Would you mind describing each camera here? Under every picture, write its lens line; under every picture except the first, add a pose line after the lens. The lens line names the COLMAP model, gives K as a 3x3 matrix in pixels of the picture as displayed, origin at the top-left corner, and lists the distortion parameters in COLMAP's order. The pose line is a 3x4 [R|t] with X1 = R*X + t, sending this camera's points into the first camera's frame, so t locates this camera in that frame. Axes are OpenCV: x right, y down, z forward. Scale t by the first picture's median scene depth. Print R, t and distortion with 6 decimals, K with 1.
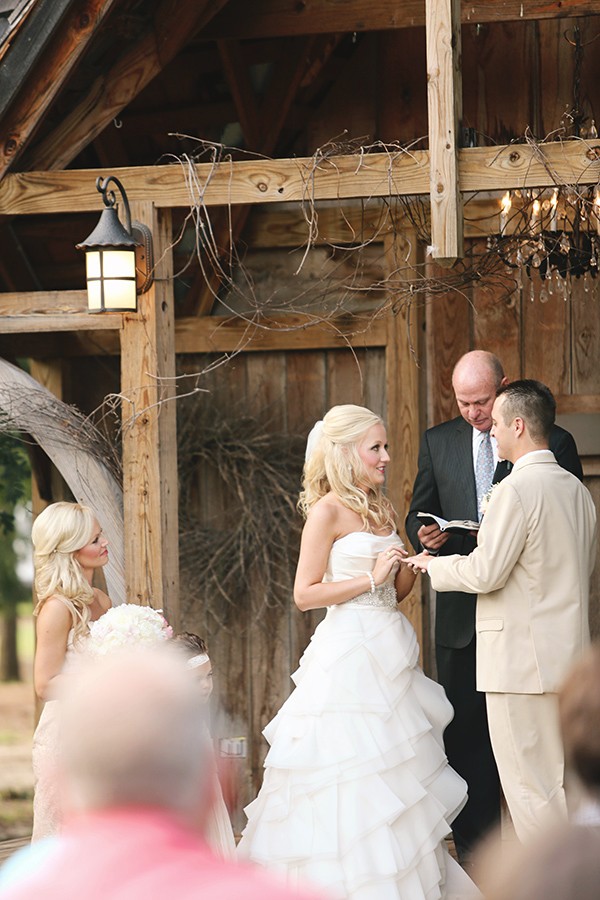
lens RADIAL K [[4956.1, 0, 300.0], [0, 4956.1, 450.0], [0, 0, 1]] dist [1.689249, -0.775075]
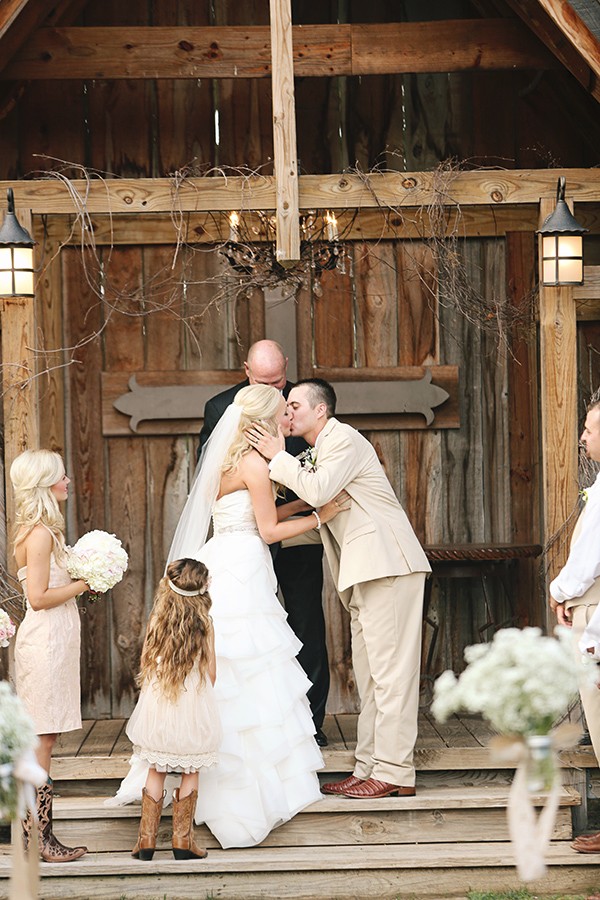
lens RADIAL K [[3949.7, 0, 318.2], [0, 3949.7, 452.0], [0, 0, 1]] dist [0.875214, -2.985666]
pose [[0.907114, 0.002056, 0.420881, -0.381574], [-0.003857, 0.999987, 0.003429, 0.007024], [-0.420868, -0.004734, 0.907110, 0.070438]]
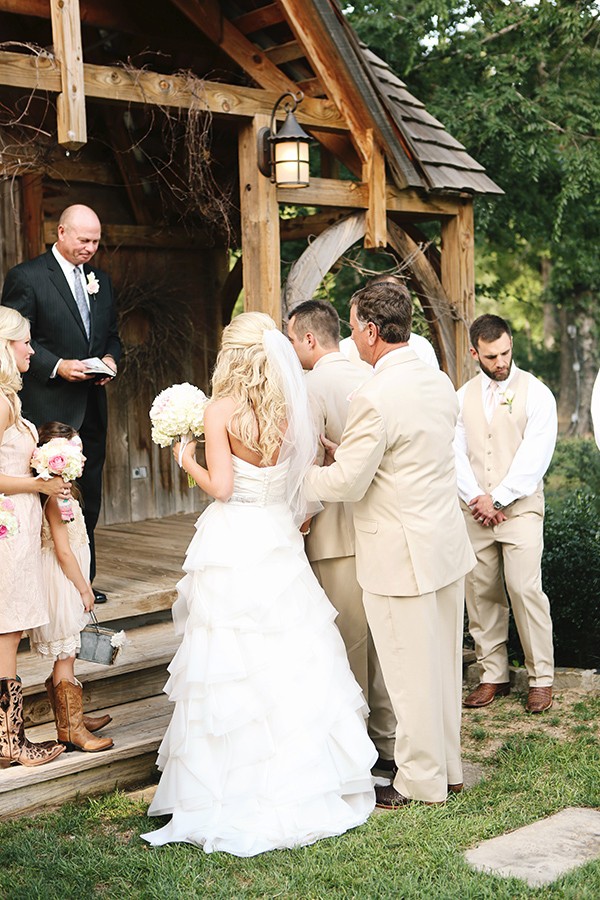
lens RADIAL K [[1304.3, 0, 300.0], [0, 1304.3, 450.0], [0, 0, 1]] dist [0.015187, 0.073954]
pose [[0.417528, -0.056003, 0.906936, -0.263251], [0.008752, 0.998300, 0.057615, 0.024037], [-0.908622, -0.016118, 0.417309, 0.773658]]
